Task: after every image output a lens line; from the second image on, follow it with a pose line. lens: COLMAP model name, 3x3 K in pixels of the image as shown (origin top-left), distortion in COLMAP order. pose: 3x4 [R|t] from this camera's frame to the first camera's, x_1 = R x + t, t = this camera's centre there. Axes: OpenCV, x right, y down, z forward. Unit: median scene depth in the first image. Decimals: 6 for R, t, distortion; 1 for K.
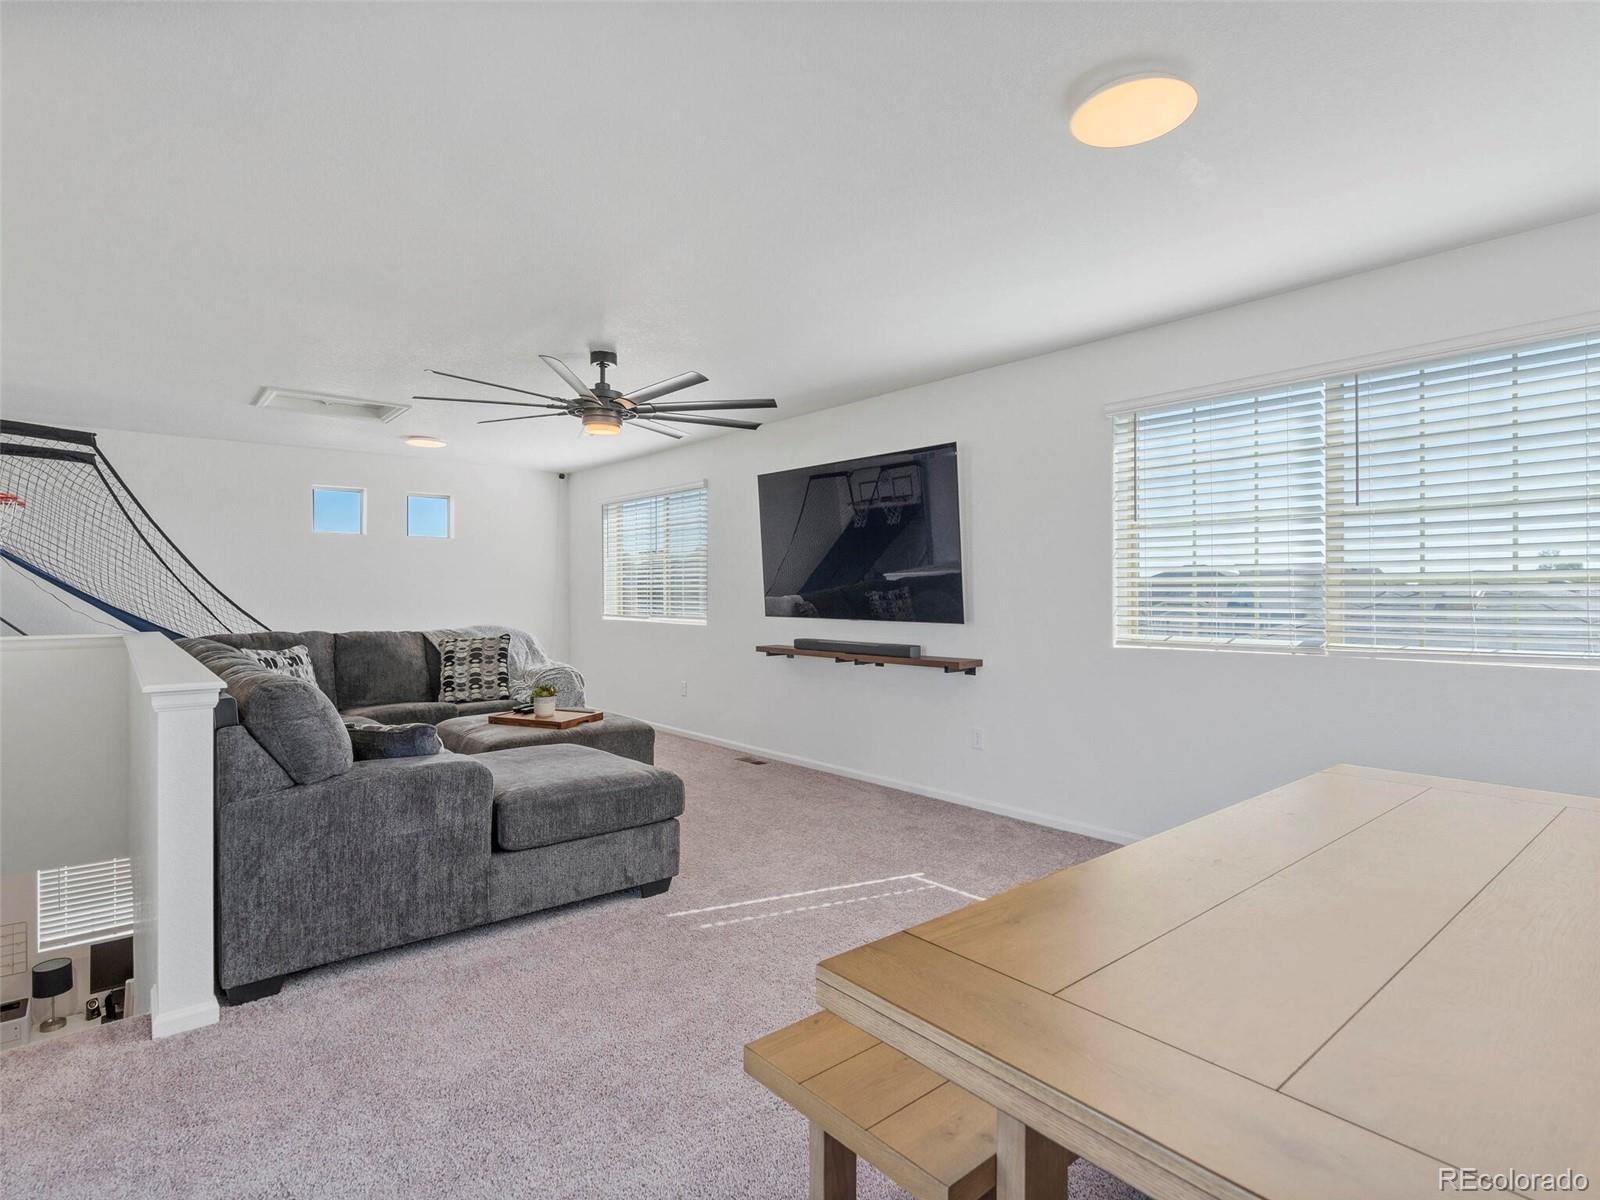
lens RADIAL K [[818.9, 0, 798.6], [0, 818.9, 590.2], [0, 0, 1]] dist [-0.005130, 0.000484]
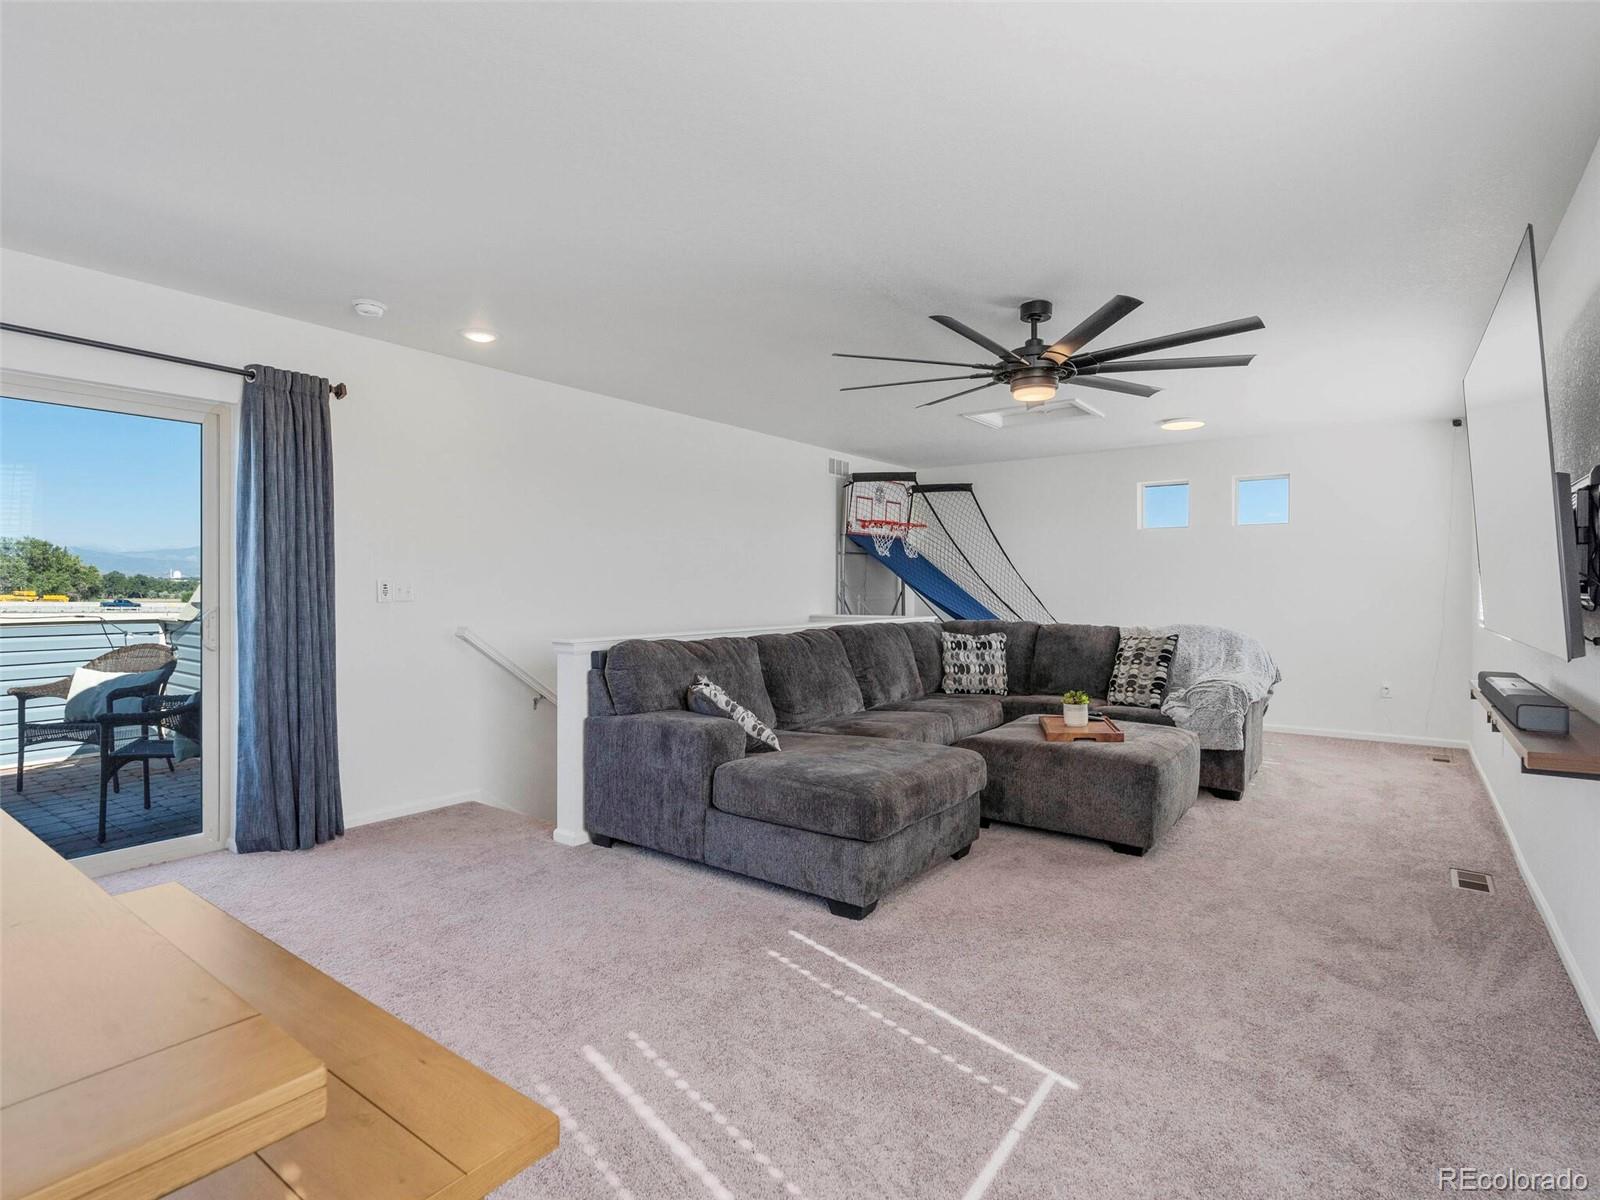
lens RADIAL K [[818.9, 0, 798.6], [0, 818.9, 590.2], [0, 0, 1]] dist [-0.005130, 0.000484]
pose [[0.235313, 0.002163, -0.971917, 0.589032], [0.002107, 0.999994, 0.002735, 0.005956], [0.971917, -0.002692, 0.235307, 0.626067]]
